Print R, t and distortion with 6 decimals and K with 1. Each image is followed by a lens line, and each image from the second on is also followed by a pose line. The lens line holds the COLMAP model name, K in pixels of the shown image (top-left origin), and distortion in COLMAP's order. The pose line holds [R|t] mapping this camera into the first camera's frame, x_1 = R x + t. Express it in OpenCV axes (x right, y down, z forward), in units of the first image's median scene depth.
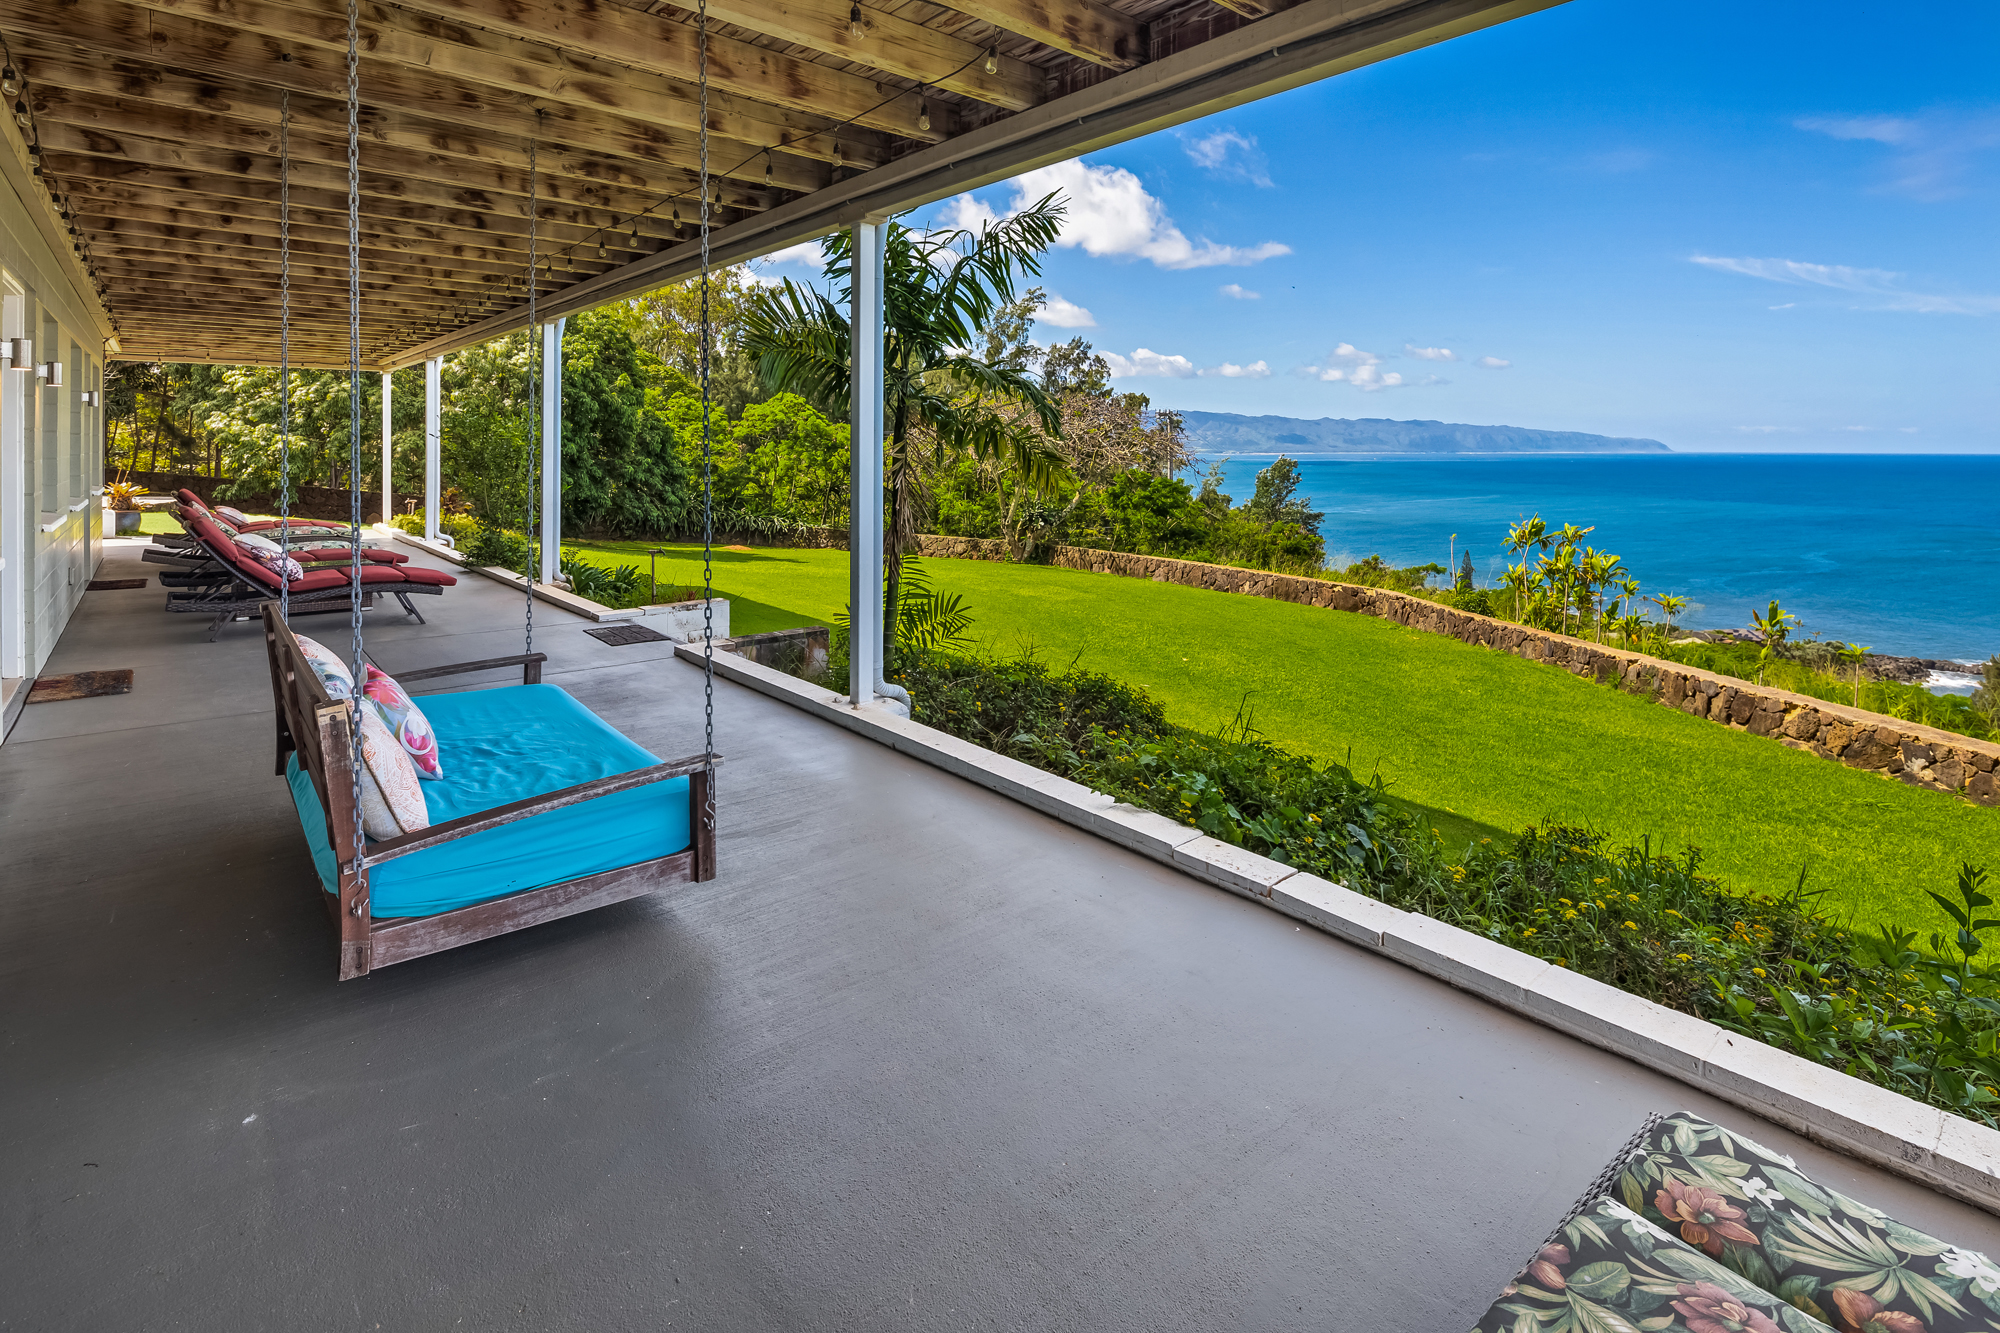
lens RADIAL K [[968.7, 0, 993.2], [0, 968.7, 569.8], [0, 0, 1]] dist [0.001023, -0.001700]
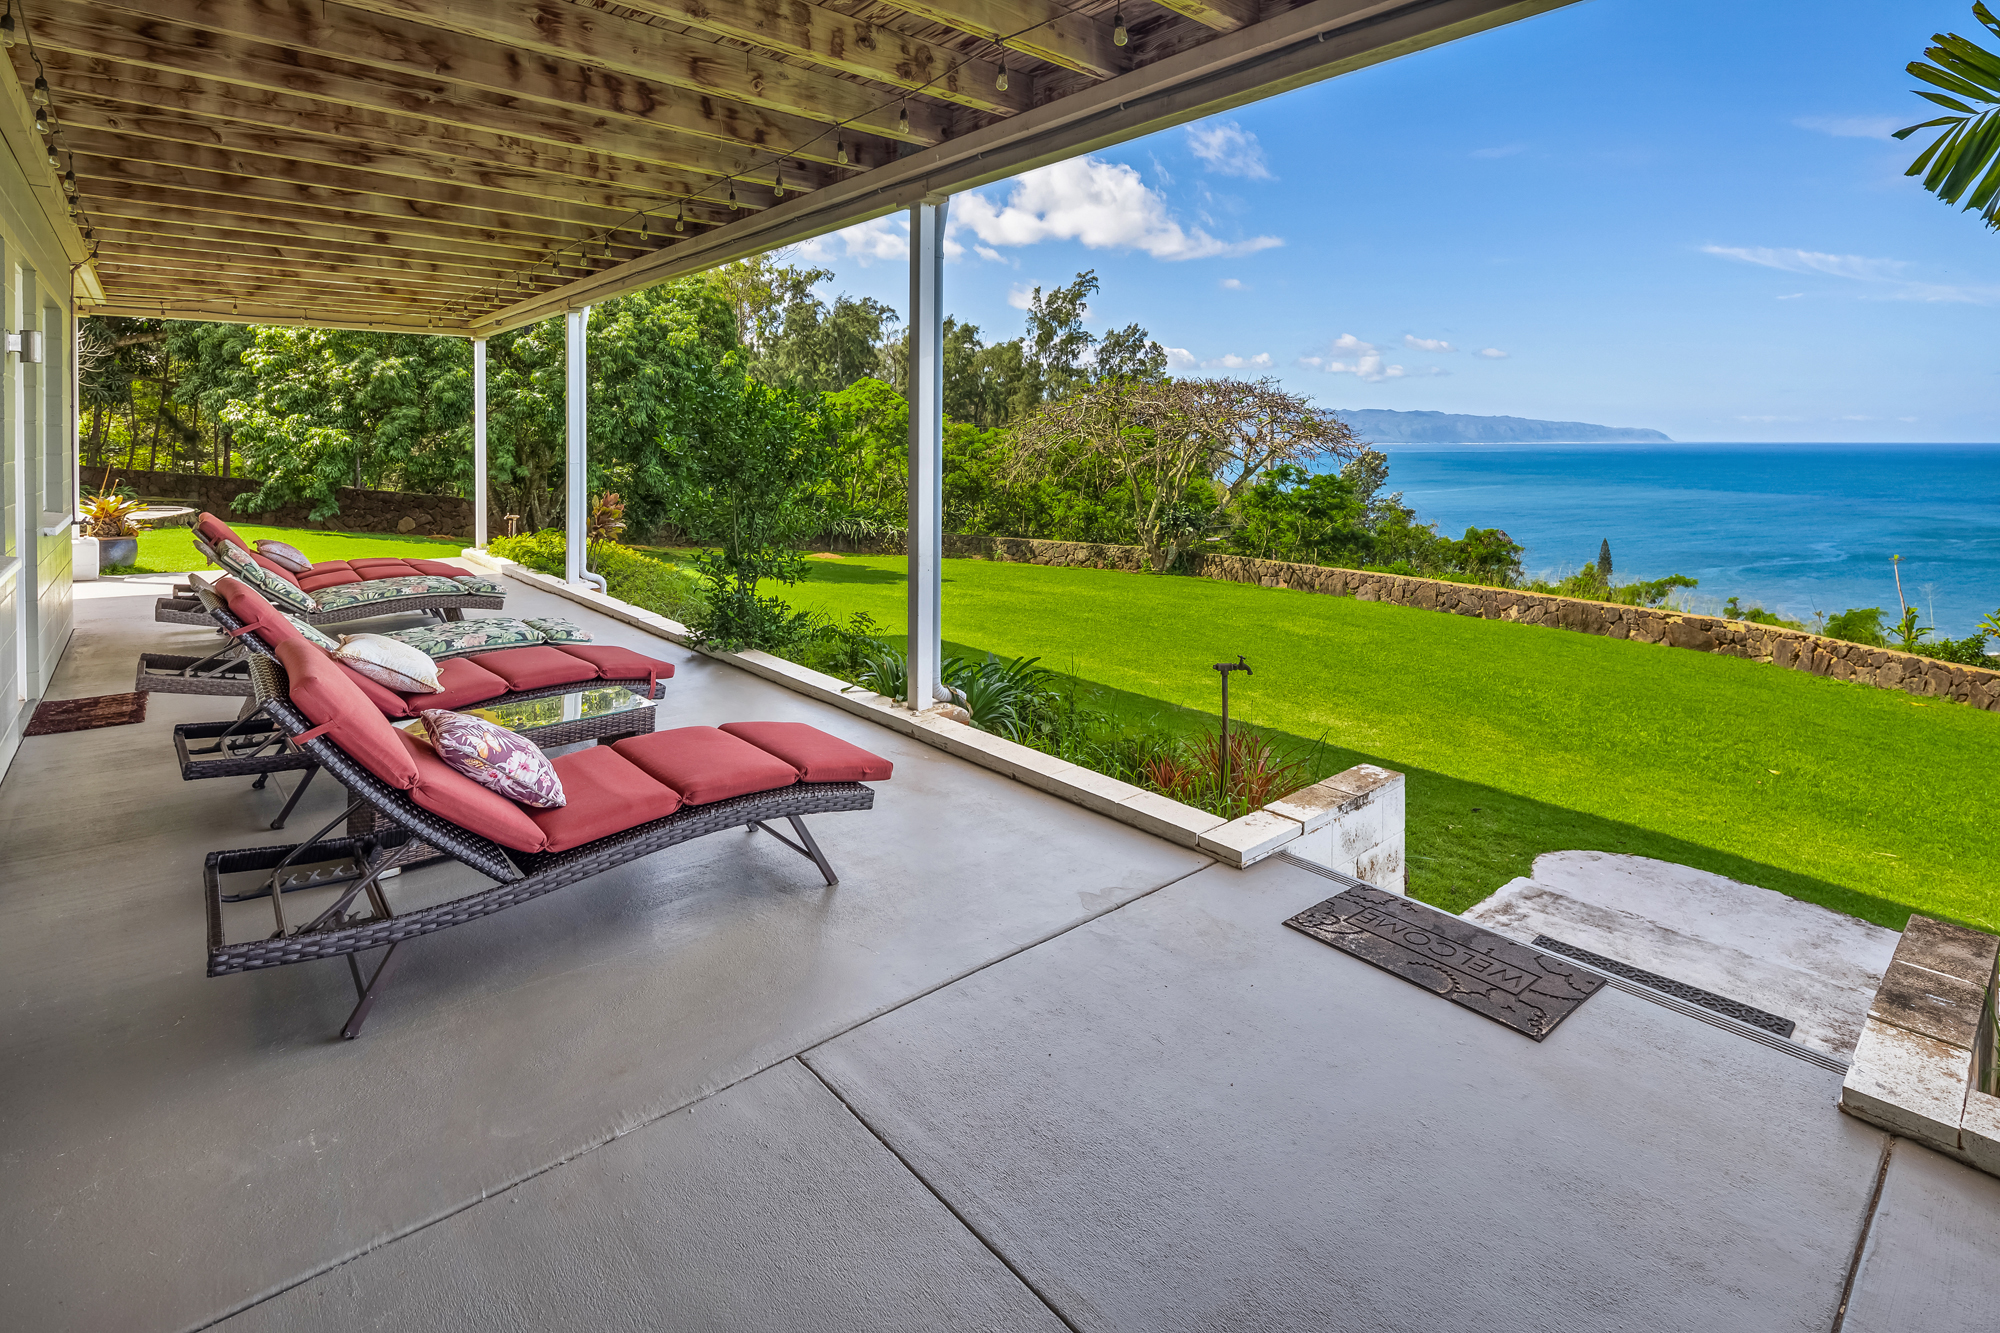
lens RADIAL K [[962.0, 0, 995.5], [0, 962.0, 561.0], [0, 0, 1]] dist [-0.000190, -0.001267]
pose [[0.999978, -0.003361, 0.005682, -0.093811], [0.003361, 0.999994, 0.000138, -0.014175], [-0.005683, -0.000118, 0.999984, 0.107397]]
